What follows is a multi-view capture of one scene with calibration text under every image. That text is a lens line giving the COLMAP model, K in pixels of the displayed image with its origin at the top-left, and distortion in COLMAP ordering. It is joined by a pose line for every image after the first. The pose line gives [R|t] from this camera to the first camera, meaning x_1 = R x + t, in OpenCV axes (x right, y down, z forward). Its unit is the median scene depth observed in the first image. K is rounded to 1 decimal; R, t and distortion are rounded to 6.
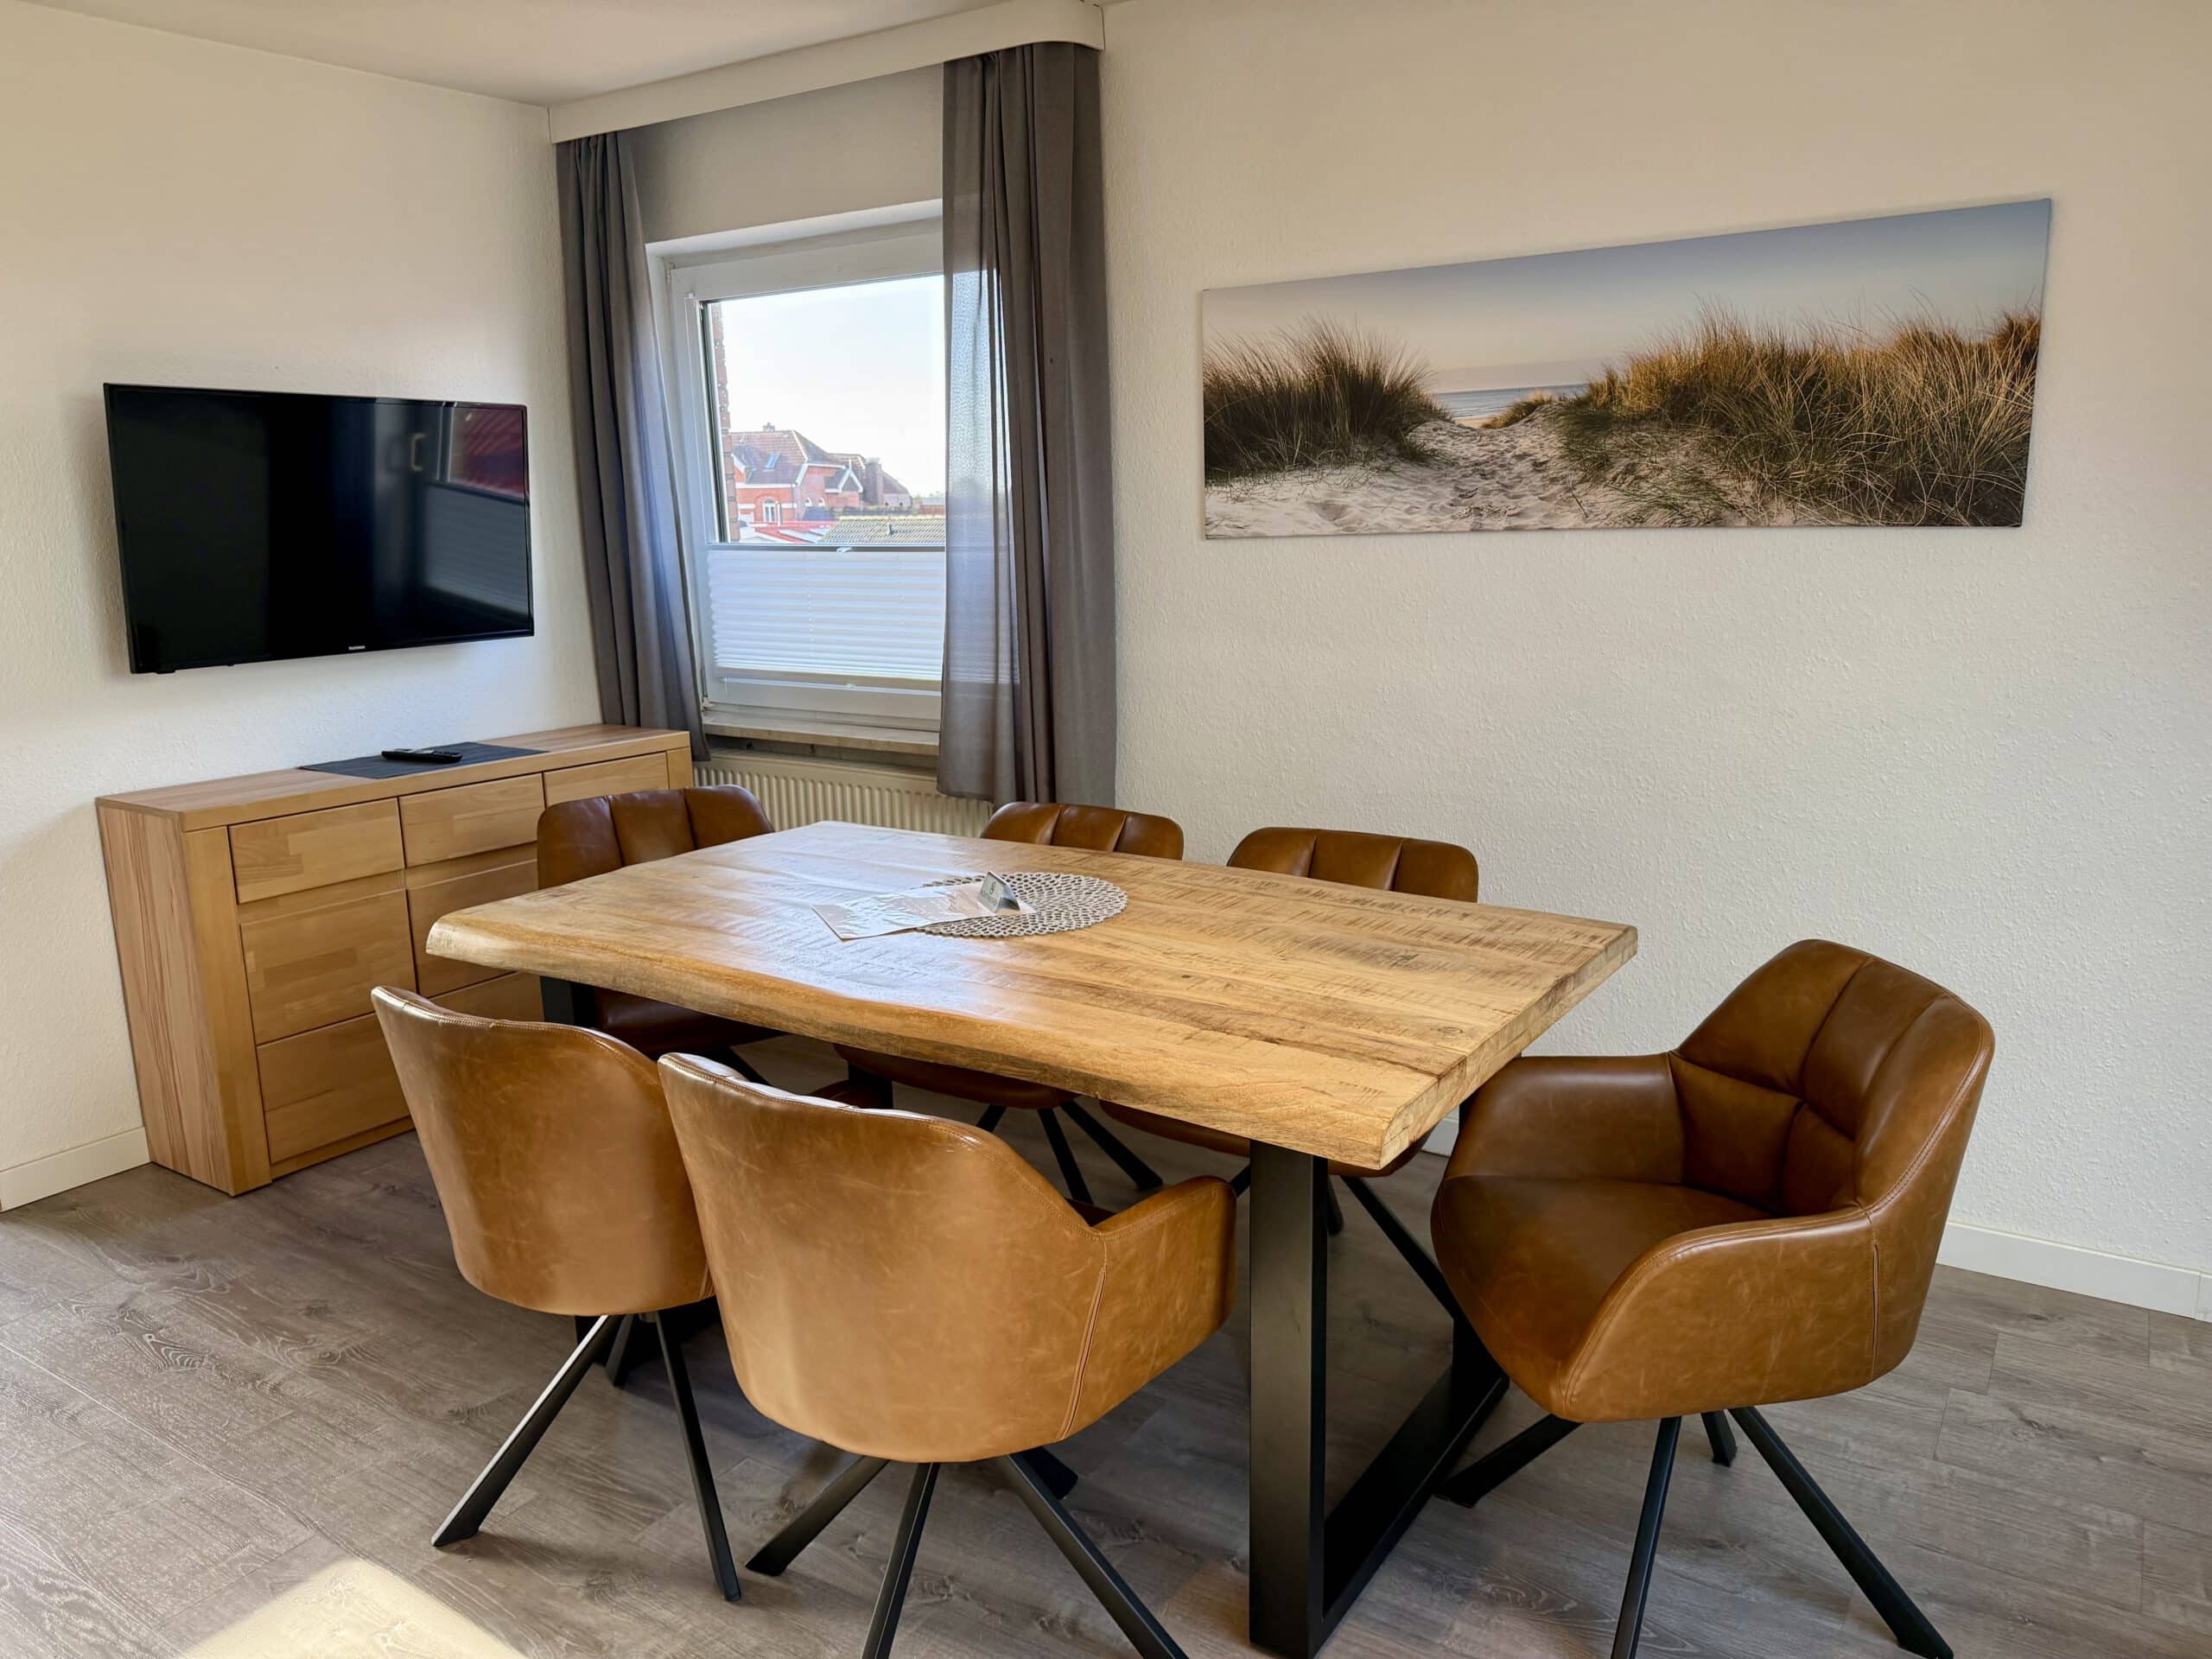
lens RADIAL K [[1553.2, 0, 1108.4], [0, 1553.2, 845.0], [0, 0, 1]] dist [-0.000681, -0.011499]
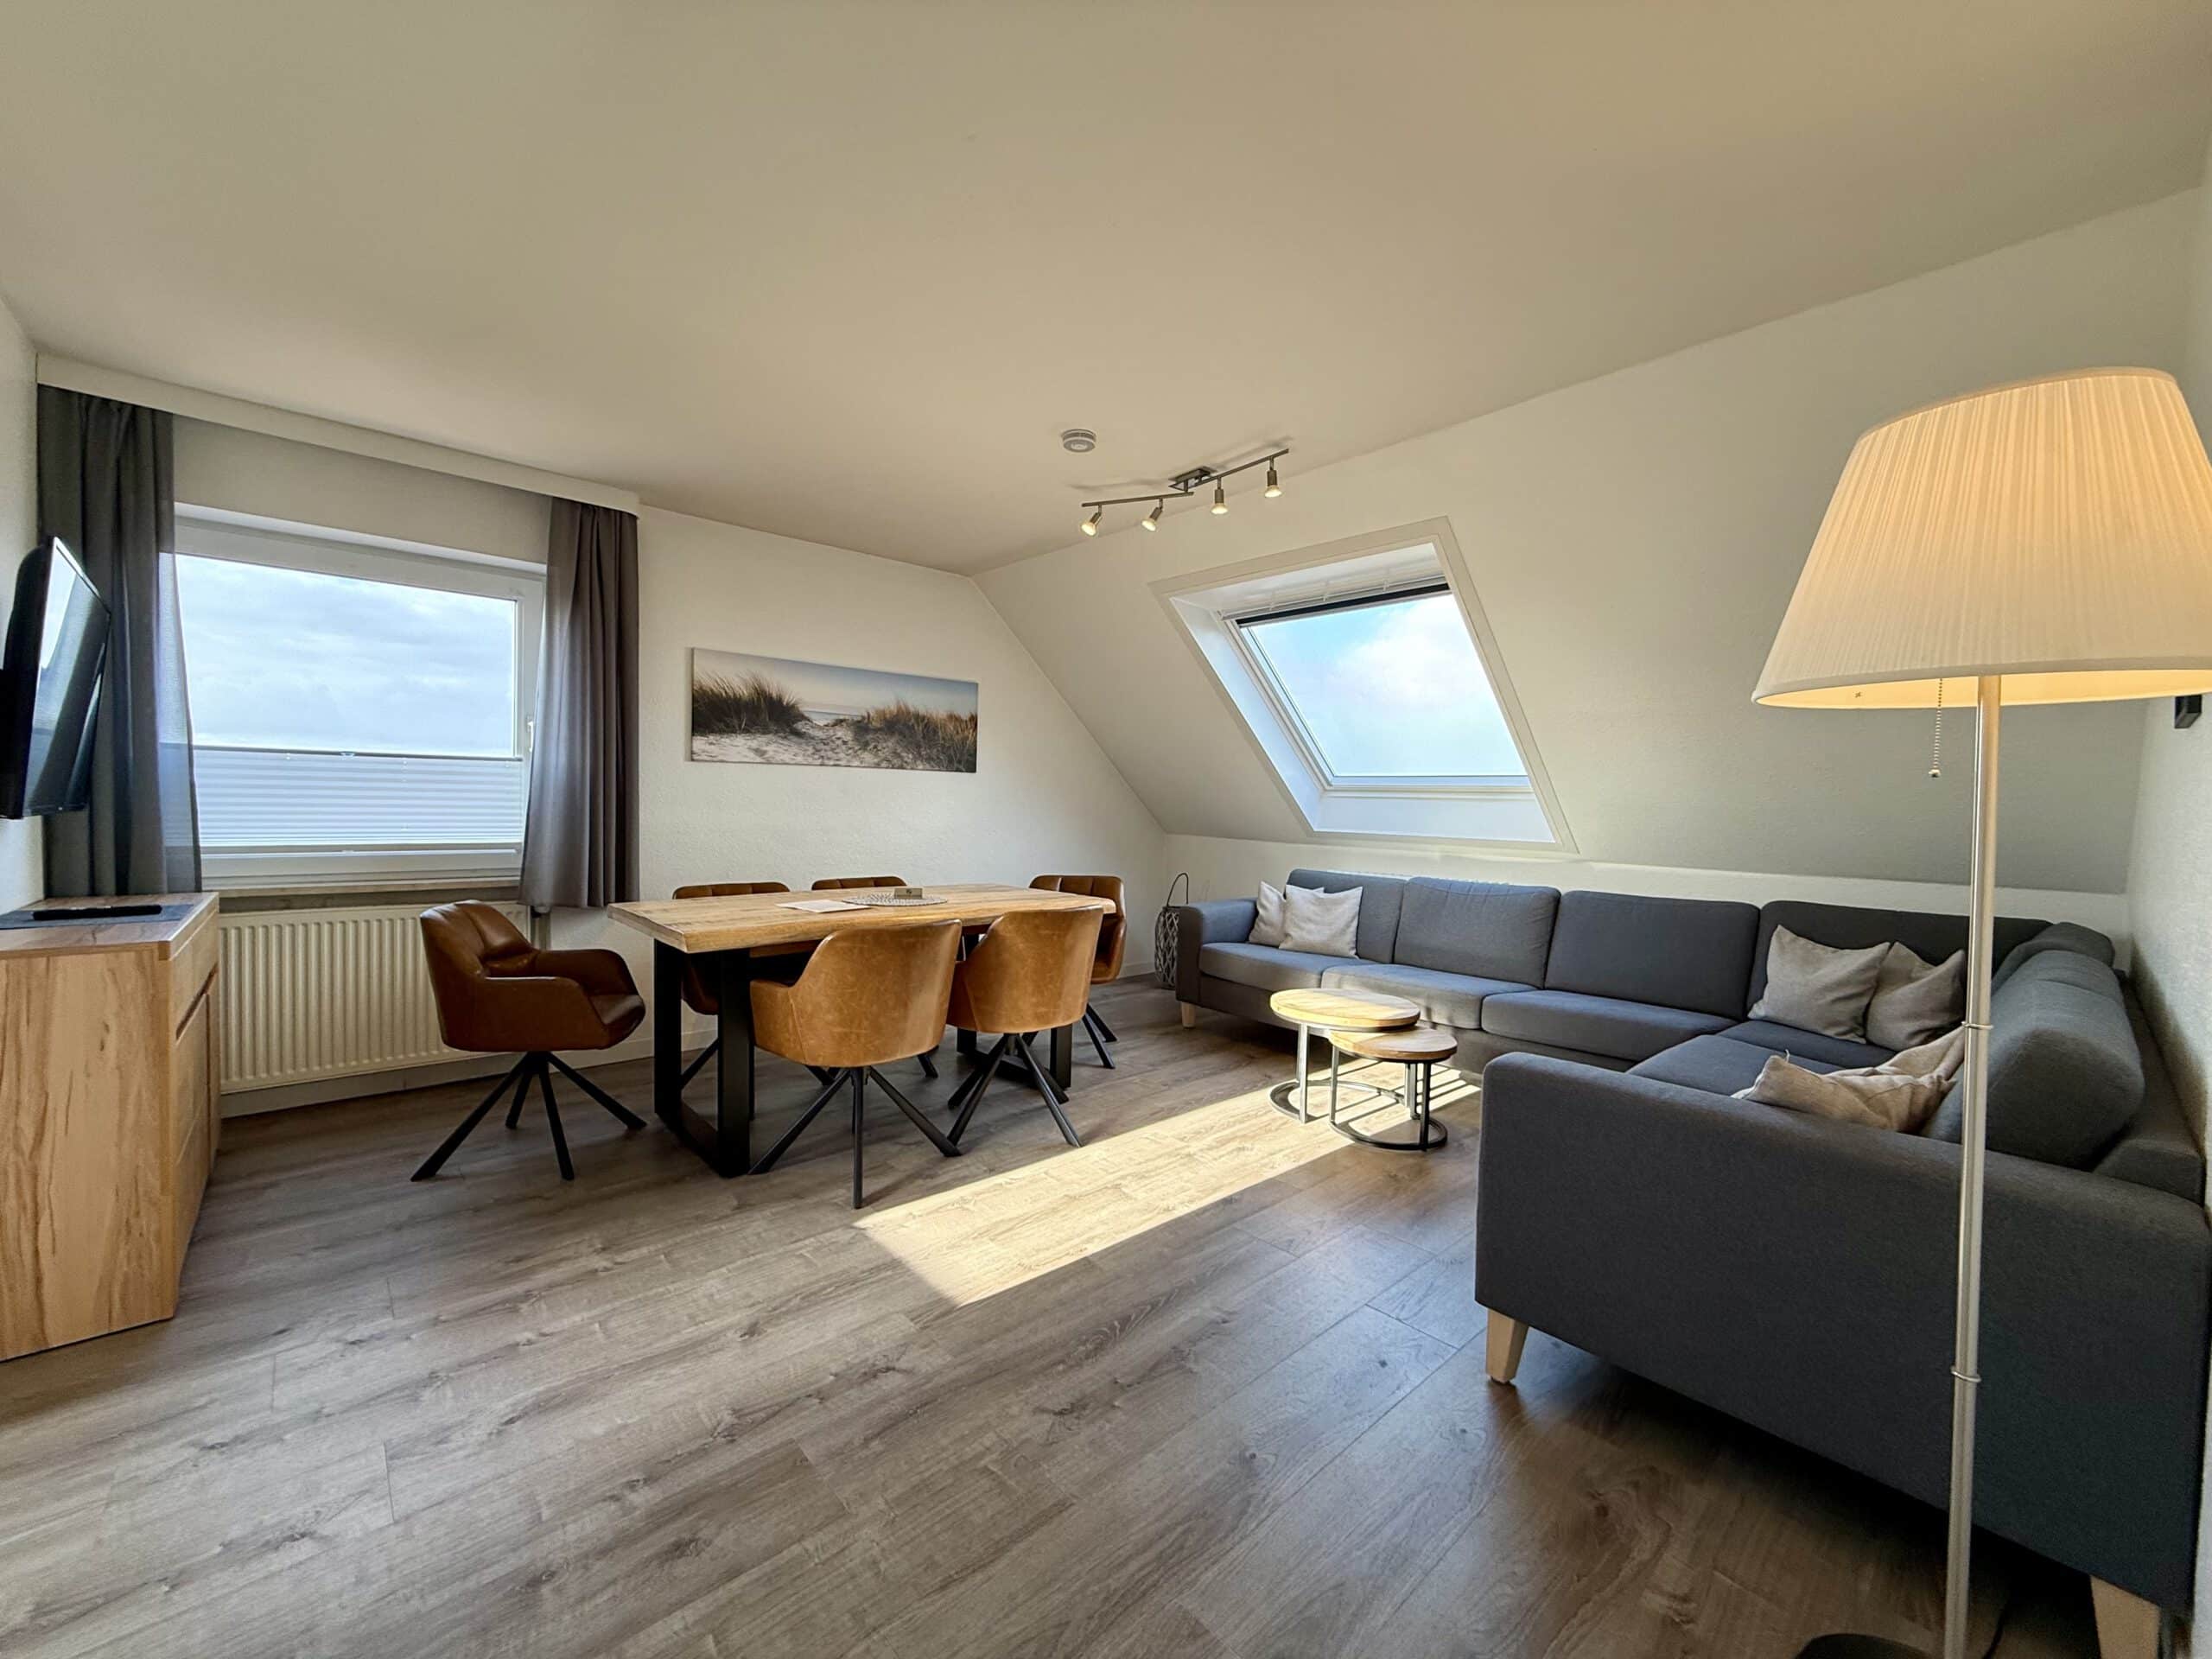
lens RADIAL K [[880.2, 0, 1105.6], [0, 880.2, 820.0], [0, 0, 1]] dist [-0.002218, 0.000460]
pose [[0.264633, -0.004897, 0.964337, -1.094881], [0.156801, 0.986898, -0.038018, 0.016875], [-0.951516, 0.161270, 0.261934, 0.199139]]
